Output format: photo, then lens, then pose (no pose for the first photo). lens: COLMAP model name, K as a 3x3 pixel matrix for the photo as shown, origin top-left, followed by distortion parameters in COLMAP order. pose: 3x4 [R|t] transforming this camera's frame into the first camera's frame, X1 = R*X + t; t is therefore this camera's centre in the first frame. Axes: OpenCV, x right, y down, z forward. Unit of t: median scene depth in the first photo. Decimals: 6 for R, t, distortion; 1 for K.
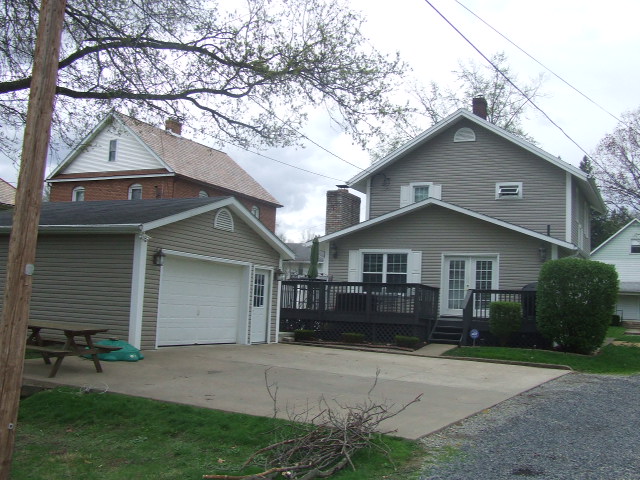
lens RADIAL K [[692.8, 0, 320.0], [0, 692.8, 240.0], [0, 0, 1]] dist [-0.119053, 0.174067]
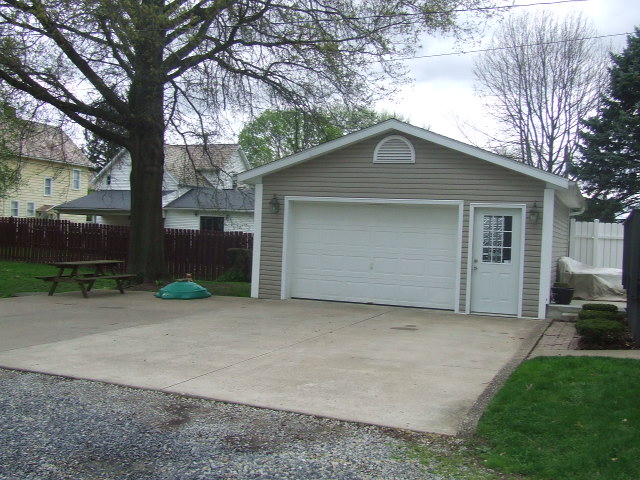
lens RADIAL K [[692.8, 0, 320.0], [0, 692.8, 240.0], [0, 0, 1]] dist [-0.119053, 0.174067]
pose [[0.062005, -0.039846, -0.997280, 0.487200], [0.056171, 0.997758, -0.036372, 0.074666], [0.996494, -0.053763, 0.064104, 0.656621]]
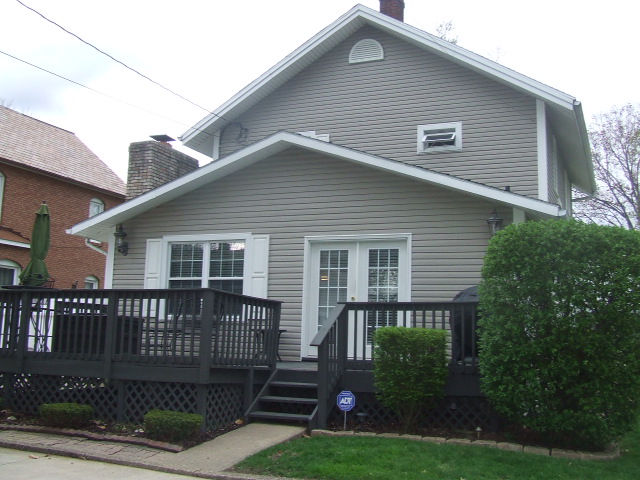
lens RADIAL K [[692.8, 0, 320.0], [0, 692.8, 240.0], [0, 0, 1]] dist [-0.119053, 0.174067]
pose [[0.998994, -0.013293, 0.042824, 0.165676], [0.015195, 0.998899, -0.044394, 0.044721], [-0.042187, 0.045000, 0.998096, 0.477313]]
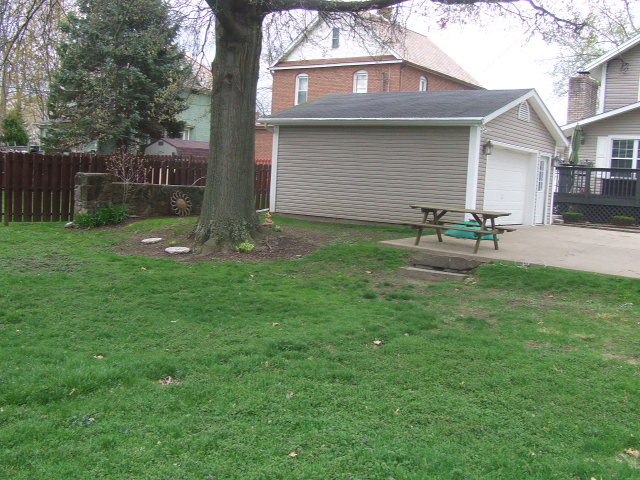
lens RADIAL K [[692.8, 0, 320.0], [0, 692.8, 240.0], [0, 0, 1]] dist [-0.119053, 0.174067]
pose [[0.985815, 0.019866, -0.166655, -0.207220], [0.009628, 0.984640, 0.174330, -0.015370], [0.167559, -0.173461, 0.970482, -0.093799]]
